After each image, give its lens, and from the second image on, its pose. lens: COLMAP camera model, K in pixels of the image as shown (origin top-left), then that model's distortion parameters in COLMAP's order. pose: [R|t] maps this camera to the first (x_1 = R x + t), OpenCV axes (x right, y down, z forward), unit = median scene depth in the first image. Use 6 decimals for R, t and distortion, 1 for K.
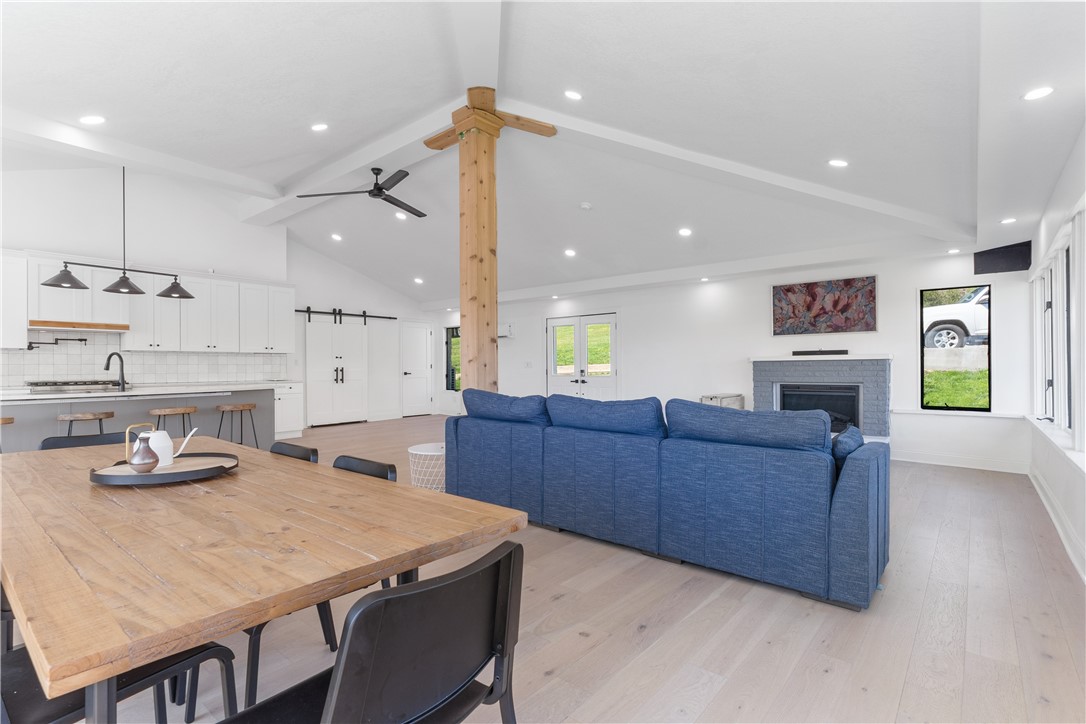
lens RADIAL K [[520.7, 0, 544.1], [0, 520.7, 358.2], [0, 0, 1]] dist [0.003166, 0.000210]
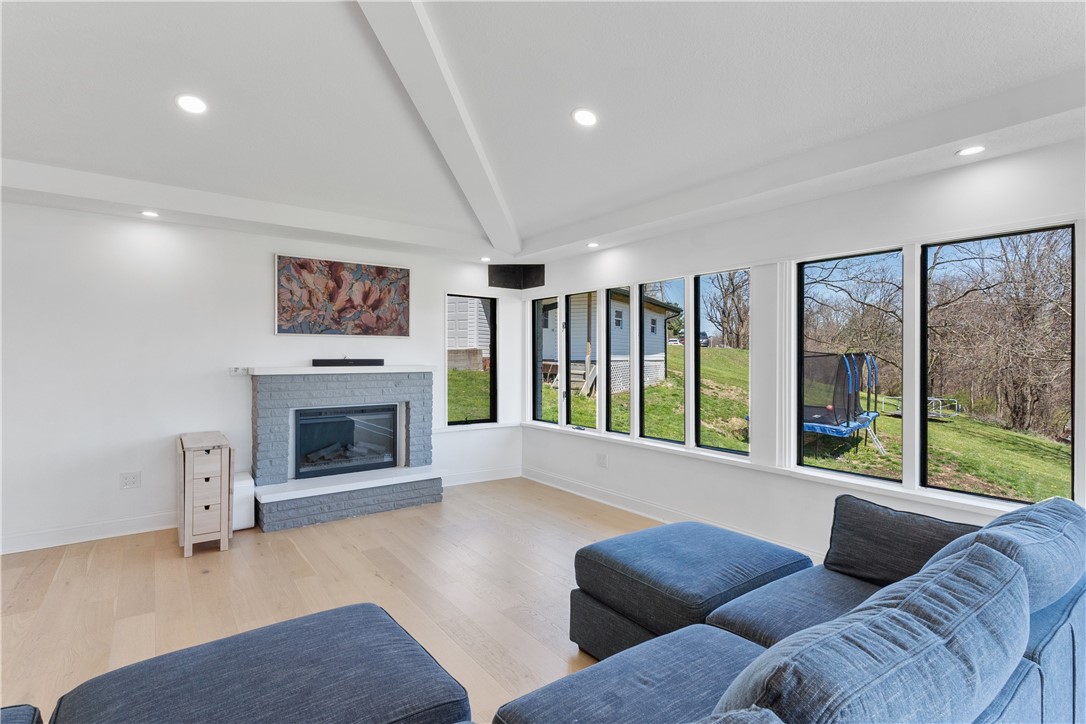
lens RADIAL K [[520.7, 0, 544.1], [0, 520.7, 358.2], [0, 0, 1]] dist [0.003166, 0.000210]
pose [[0.236263, -0.002072, 0.971687, -0.104854], [-0.026585, 0.999610, 0.008595, -0.028886], [-0.971325, -0.027863, 0.236116, 0.565904]]
